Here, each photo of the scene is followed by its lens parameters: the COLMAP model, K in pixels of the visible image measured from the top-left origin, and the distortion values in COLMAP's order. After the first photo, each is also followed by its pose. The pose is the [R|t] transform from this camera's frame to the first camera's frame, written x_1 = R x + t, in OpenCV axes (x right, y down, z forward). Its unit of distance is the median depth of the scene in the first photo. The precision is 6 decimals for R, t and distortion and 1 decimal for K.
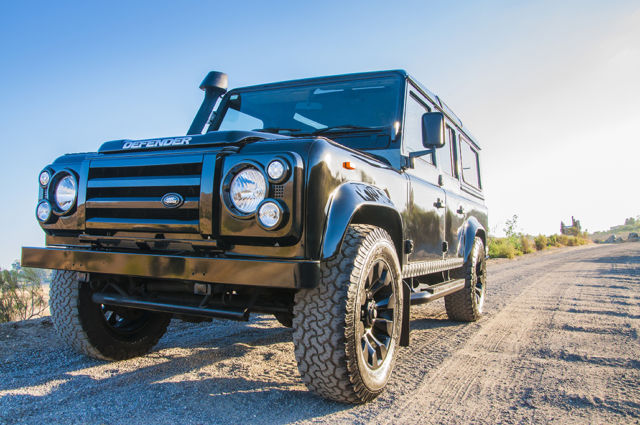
lens RADIAL K [[533.0, 0, 316.0], [0, 533.0, 213.1], [0, 0, 1]] dist [-0.095322, 0.061620]
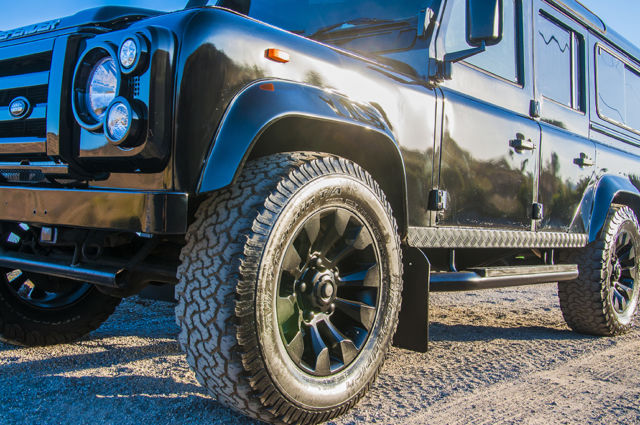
lens RADIAL K [[695.4, 0, 316.1], [0, 695.4, 210.6], [0, 0, 1]] dist [0.045575, 0.000000]
pose [[0.971336, 0.025549, -0.236333, 0.278653], [-0.019120, 0.999383, 0.029456, 0.064538], [0.236940, -0.024093, 0.971225, 0.166622]]
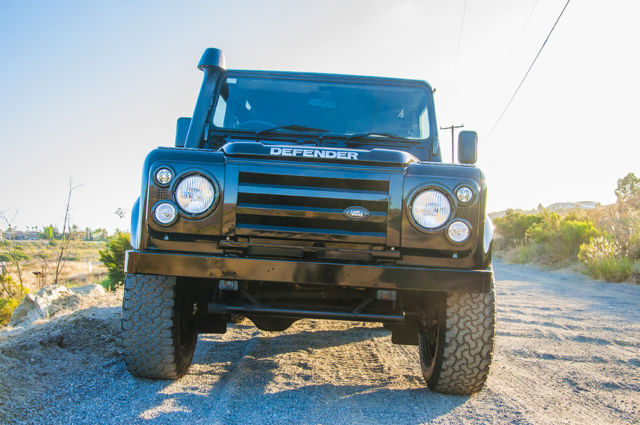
lens RADIAL K [[737.9, 0, 316.2], [0, 737.9, 214.3], [0, 0, 1]] dist [0.078940, 0.000000]
pose [[0.899066, 0.038427, 0.436123, -0.854109], [-0.050697, 0.998577, 0.016528, -0.036418], [-0.434868, -0.036970, 0.899735, -0.271917]]
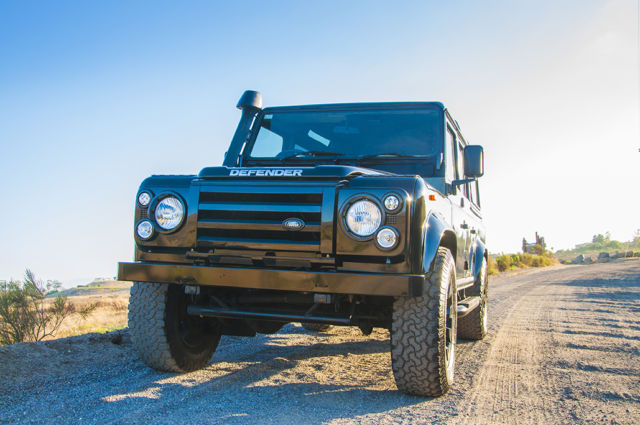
lens RADIAL K [[657.8, 0, 314.4], [0, 657.8, 212.7], [0, 0, 1]] dist [0.023194, 0.000000]
pose [[0.990191, 0.019703, 0.138324, -0.366708], [-0.017480, 0.999698, -0.017268, -0.021392], [-0.138622, 0.014681, 0.990236, -0.401480]]
